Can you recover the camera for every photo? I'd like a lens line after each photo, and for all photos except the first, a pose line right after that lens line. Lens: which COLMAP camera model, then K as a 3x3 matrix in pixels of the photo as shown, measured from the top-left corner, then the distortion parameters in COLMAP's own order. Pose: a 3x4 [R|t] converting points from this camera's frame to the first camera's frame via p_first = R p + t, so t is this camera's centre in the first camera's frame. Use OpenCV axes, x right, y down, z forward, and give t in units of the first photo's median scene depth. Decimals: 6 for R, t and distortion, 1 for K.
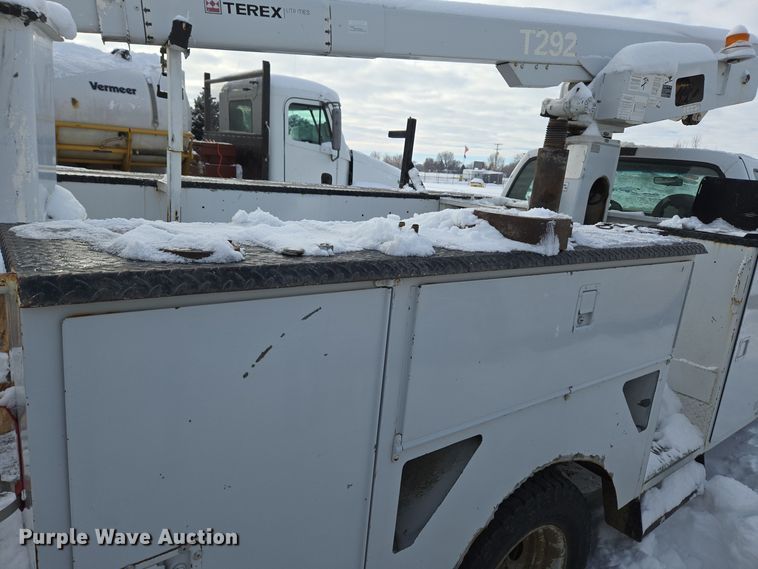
lens RADIAL K [[504.3, 0, 379.0], [0, 504.3, 284.5], [0, 0, 1]] dist [0.044068, -0.042414]
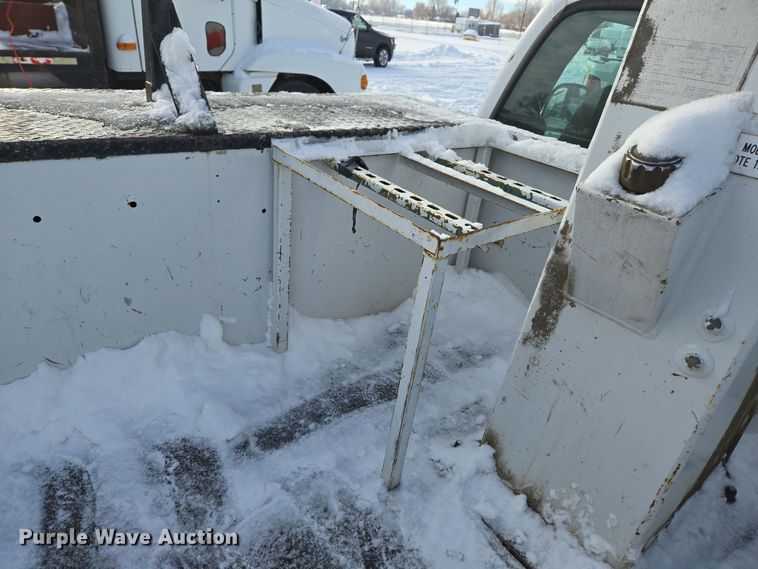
lens RADIAL K [[504.3, 0, 379.0], [0, 504.3, 284.5], [0, 0, 1]] dist [0.044068, -0.042414]
pose [[0.999379, 0.010673, 0.033581, 0.207450], [-0.019045, 0.965436, 0.259942, -0.201805], [-0.029646, -0.260420, 0.965040, 0.815614]]
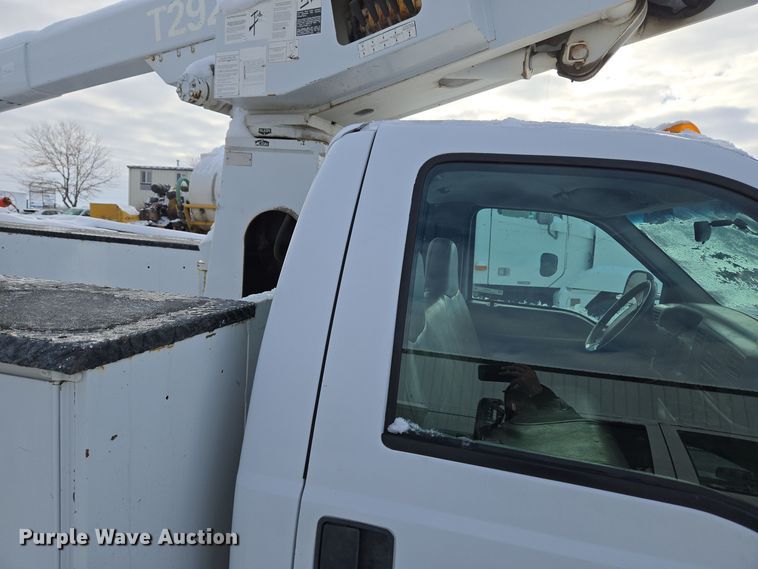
lens RADIAL K [[504.3, 0, 379.0], [0, 504.3, 284.5], [0, 0, 1]] dist [0.044068, -0.042414]
pose [[0.630497, 0.054730, -0.774259, 0.982124], [-0.191677, 0.977596, -0.086984, -0.114552], [0.752152, 0.203251, 0.626862, 0.805638]]
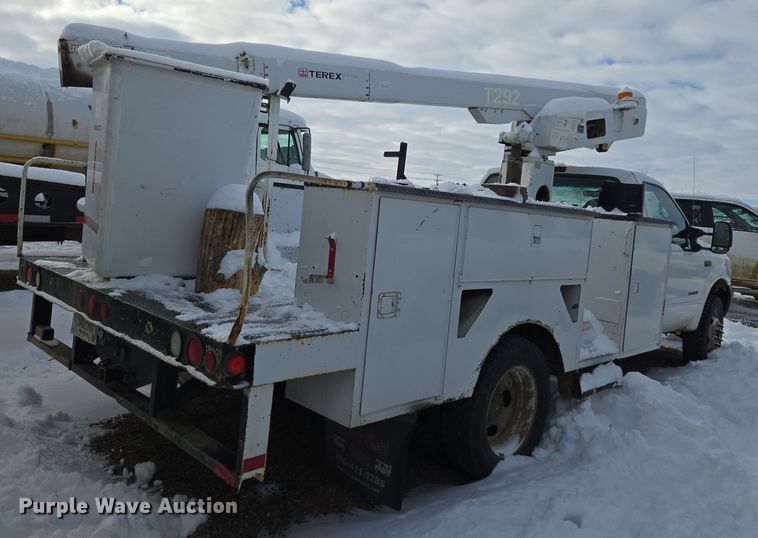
lens RADIAL K [[614.1, 0, 384.0], [0, 614.1, 226.7], [0, 0, 1]] dist [0.012800, -0.000881]
pose [[0.990101, 0.001188, 0.140350, -0.247833], [0.024715, 0.982864, -0.182670, 0.209563], [-0.138162, 0.184331, 0.973105, -0.599172]]
